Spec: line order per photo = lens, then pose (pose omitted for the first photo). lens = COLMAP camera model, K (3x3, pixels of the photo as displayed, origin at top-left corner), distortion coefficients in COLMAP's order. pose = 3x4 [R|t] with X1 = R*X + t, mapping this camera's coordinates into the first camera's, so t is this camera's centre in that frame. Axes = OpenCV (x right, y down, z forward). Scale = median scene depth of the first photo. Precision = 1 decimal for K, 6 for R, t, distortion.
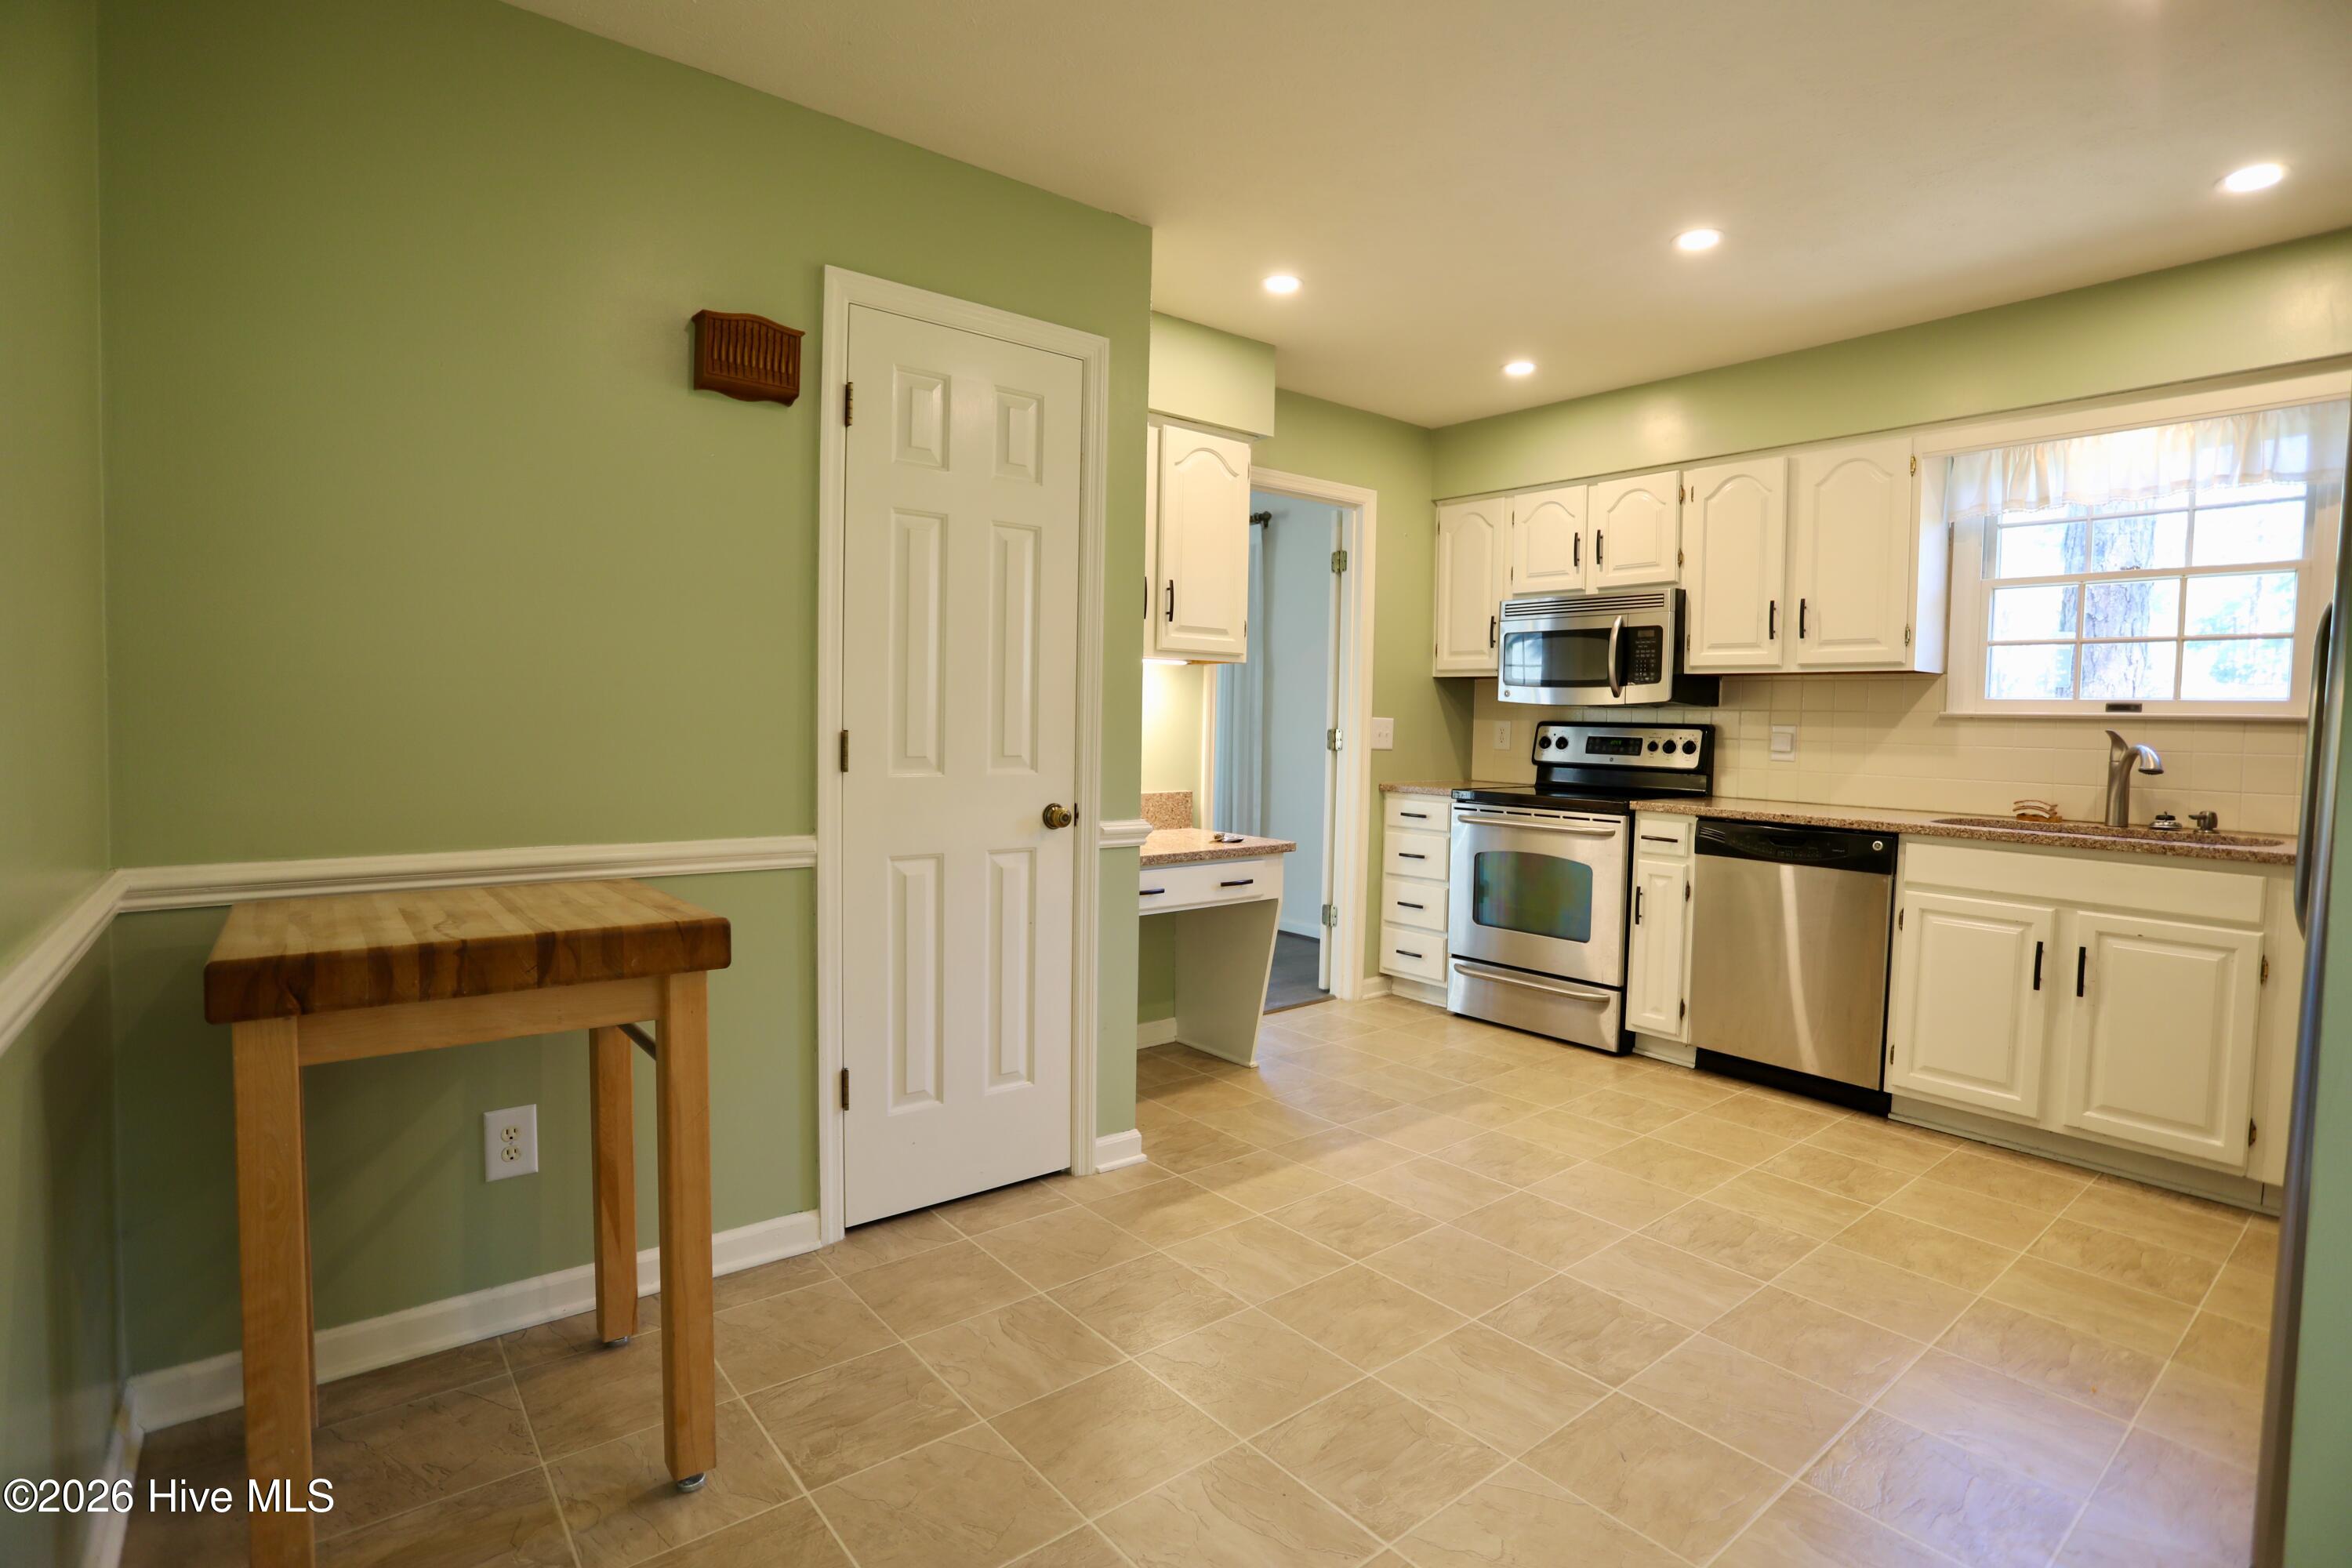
lens RADIAL K [[1153.4, 0, 1176.1], [0, 1153.4, 767.9], [0, 0, 1]] dist [-0.071340, 0.037030]
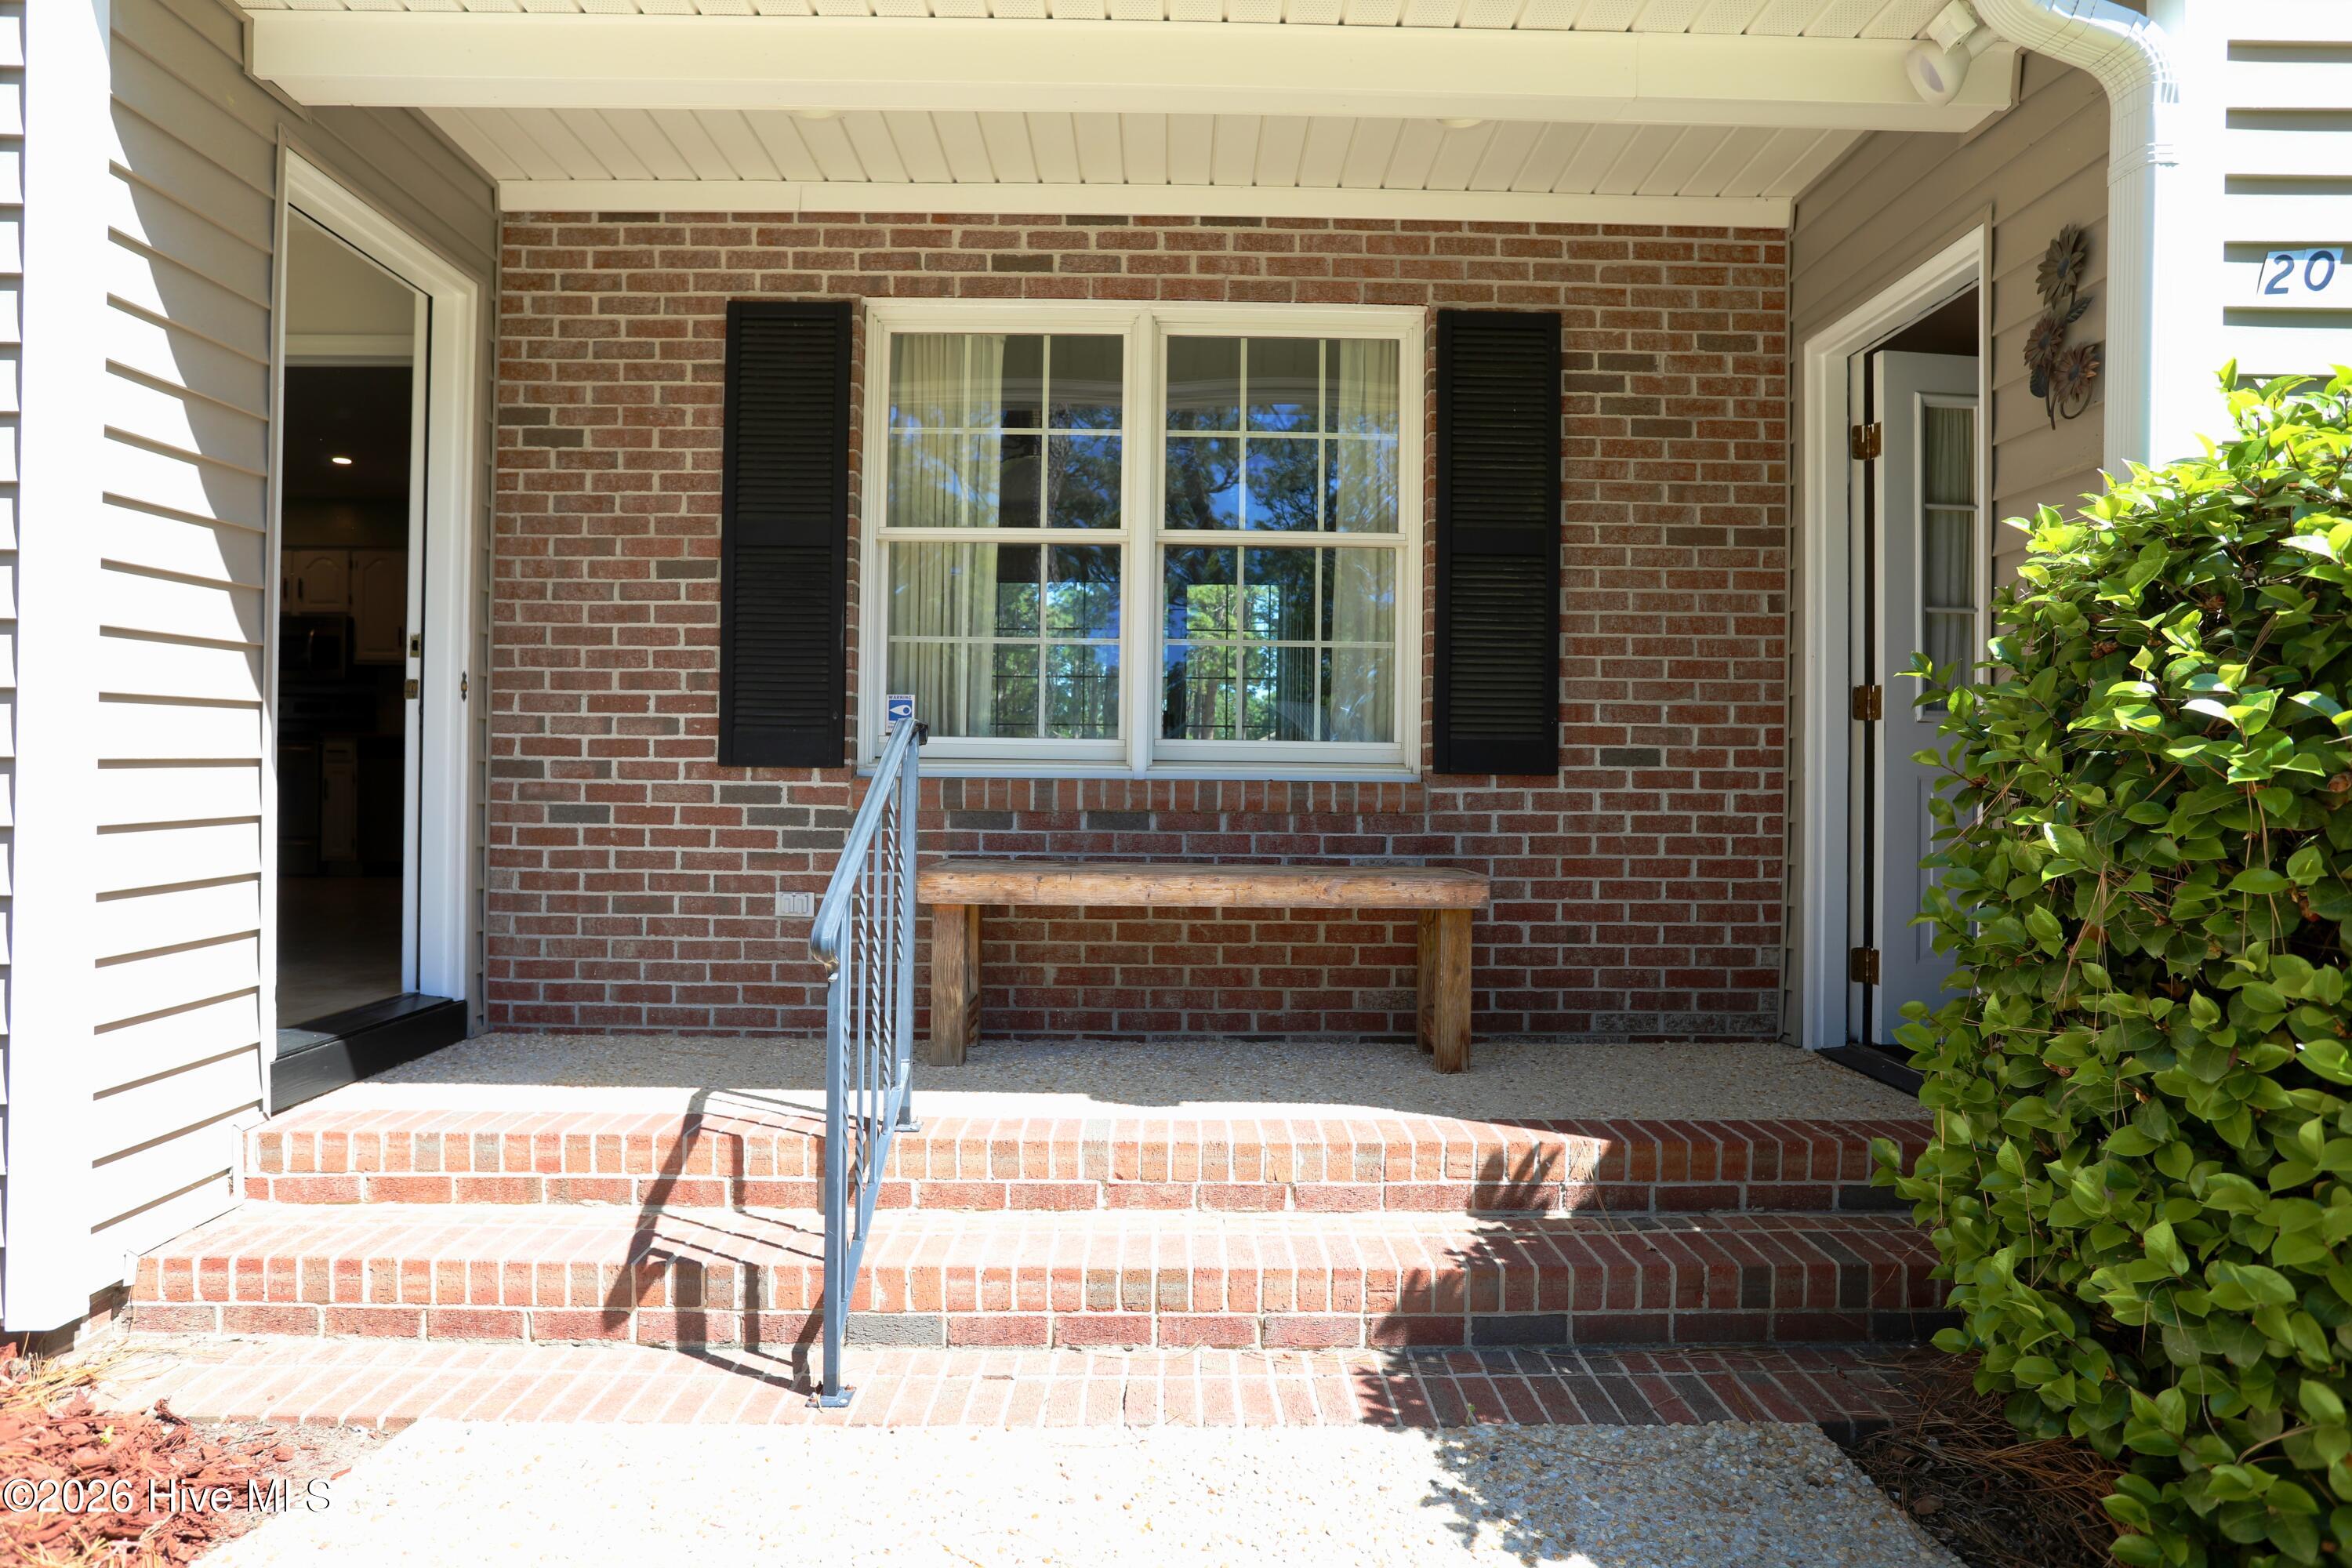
lens RADIAL K [[1337.1, 0, 1182.9], [0, 1337.1, 755.7], [0, 0, 1]] dist [-0.031408, -0.000057]
pose [[0.619636, -0.006868, 0.784859, -0.406533], [0.036546, 0.999130, -0.020110, 0.162797], [-0.784038, 0.041145, 0.619348, -1.409400]]
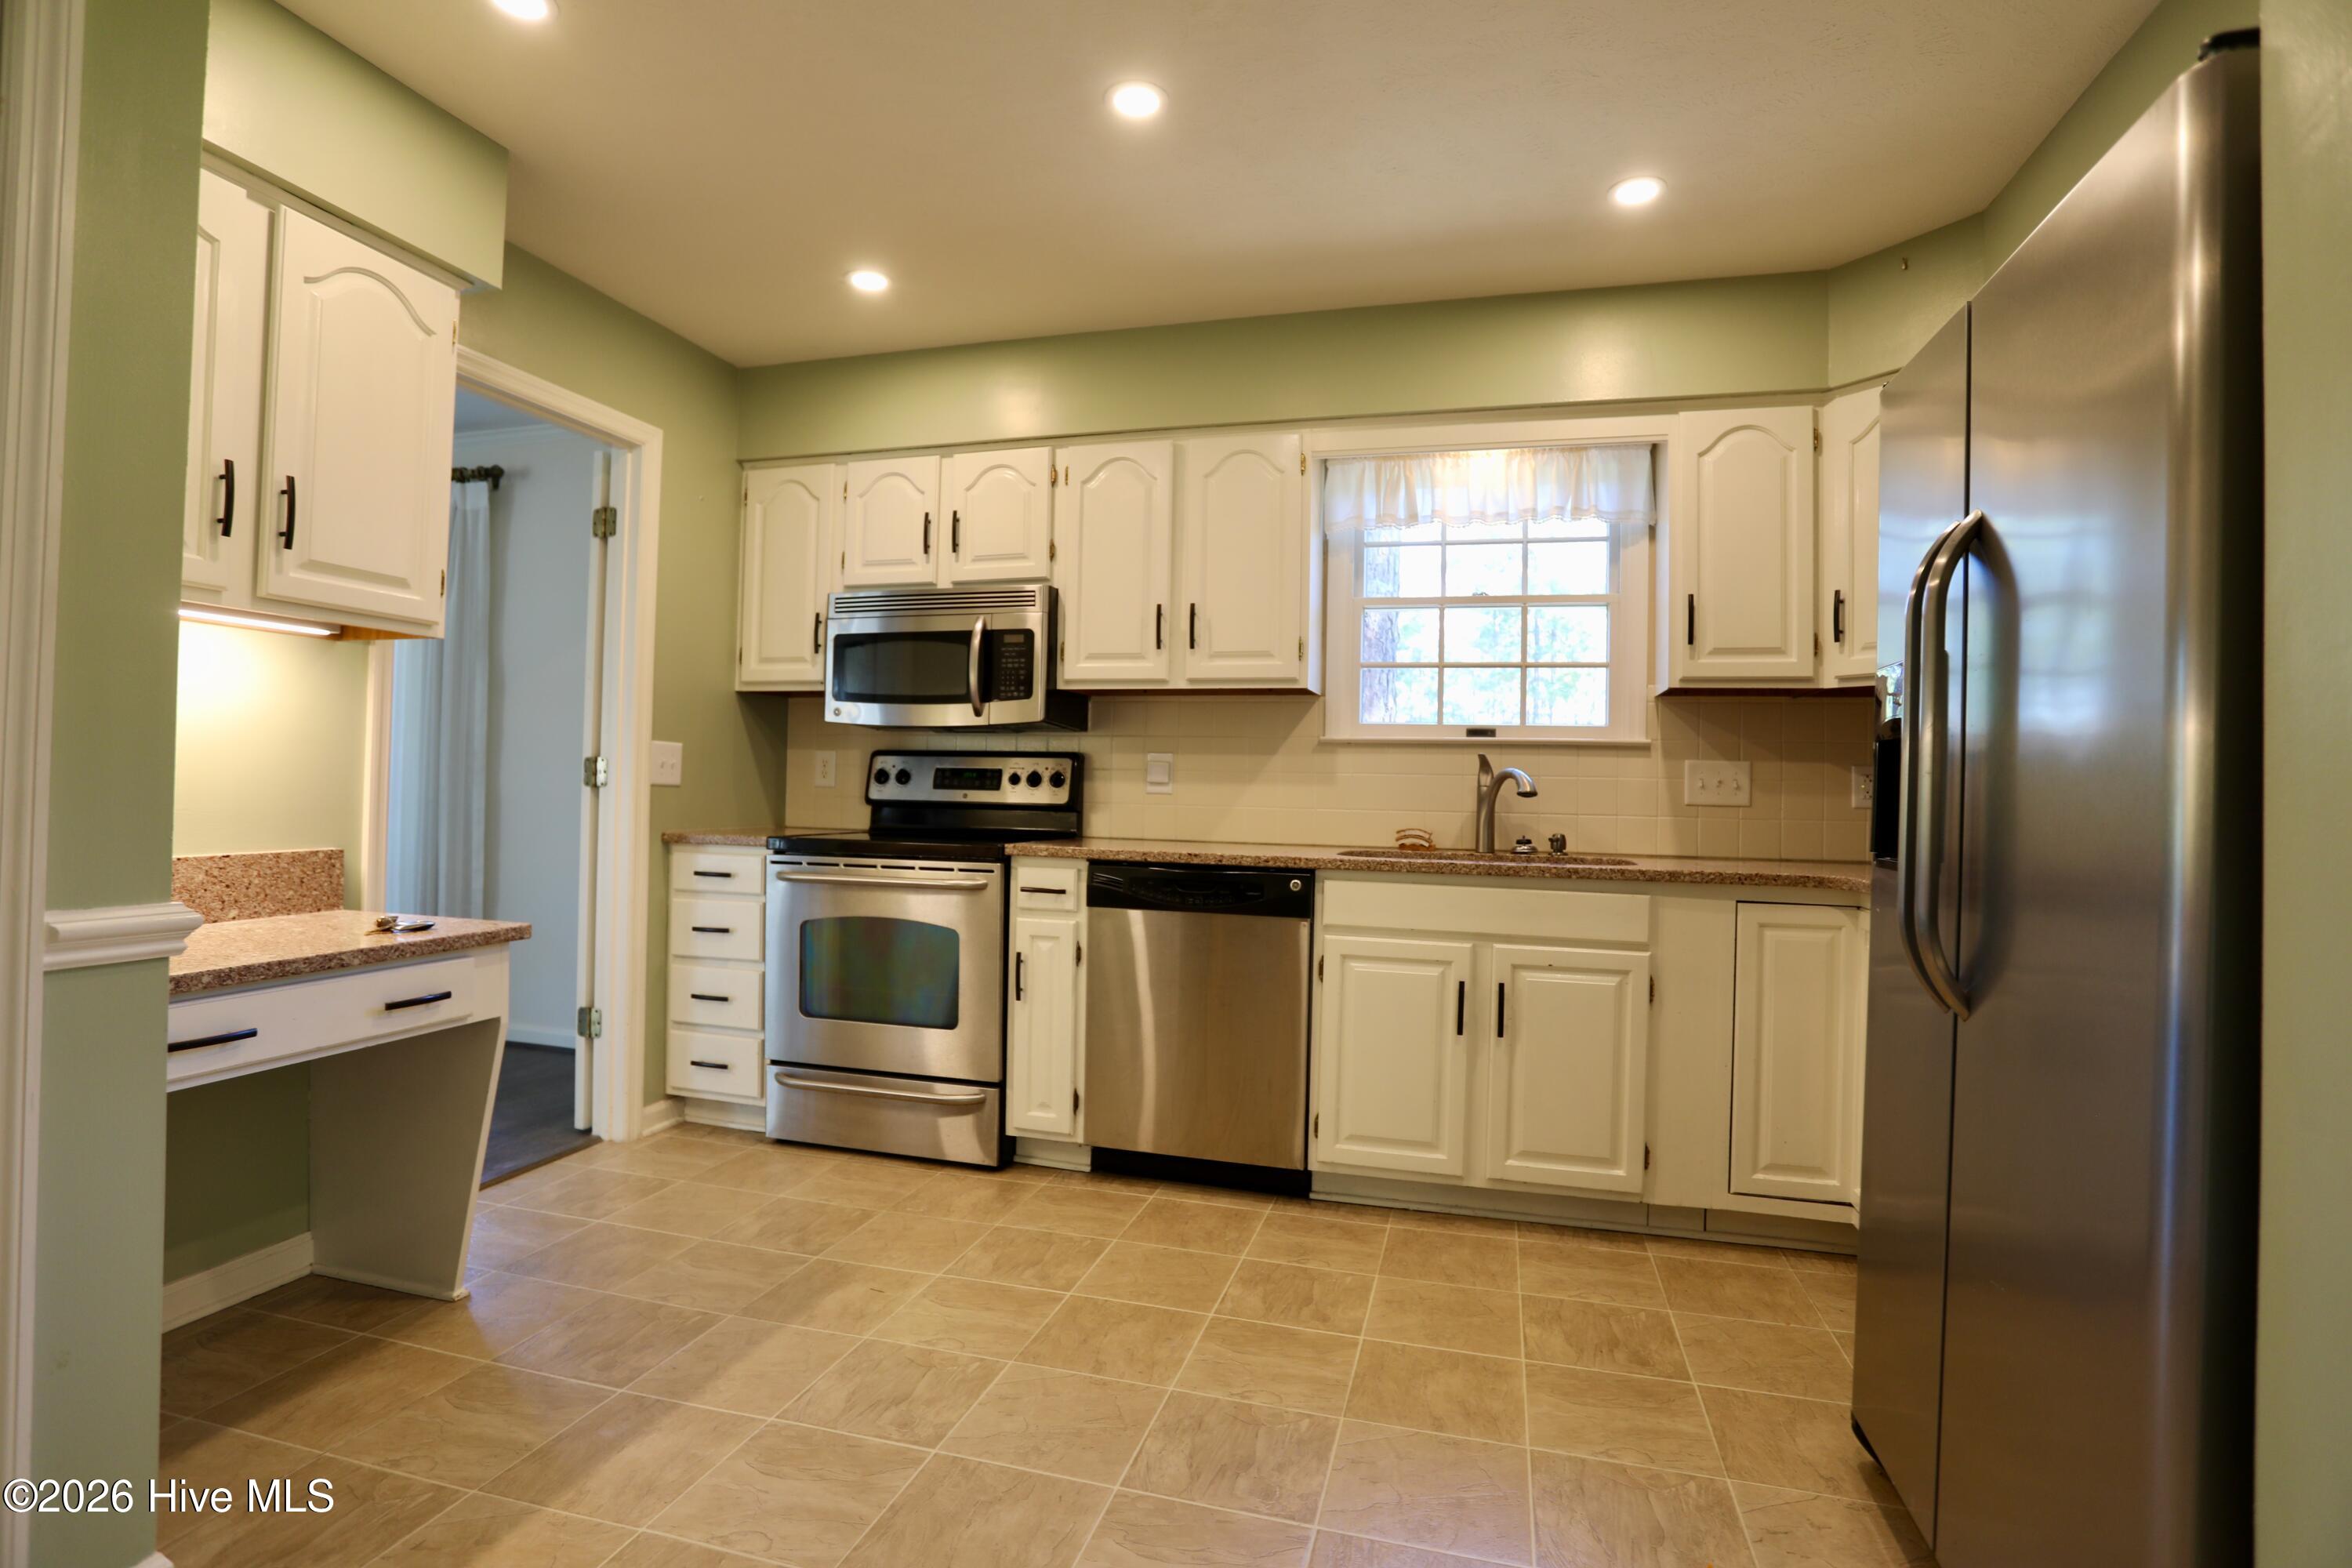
lens RADIAL K [[1143.0, 0, 1175.5], [0, 1143.0, 770.1], [0, 0, 1]] dist [-0.079410, 0.034406]
pose [[0.815735, 0.006349, 0.578391, 0.037805], [0.021478, 0.998918, -0.041257, 0.013297], [-0.578027, 0.046077, 0.814716, 0.295058]]
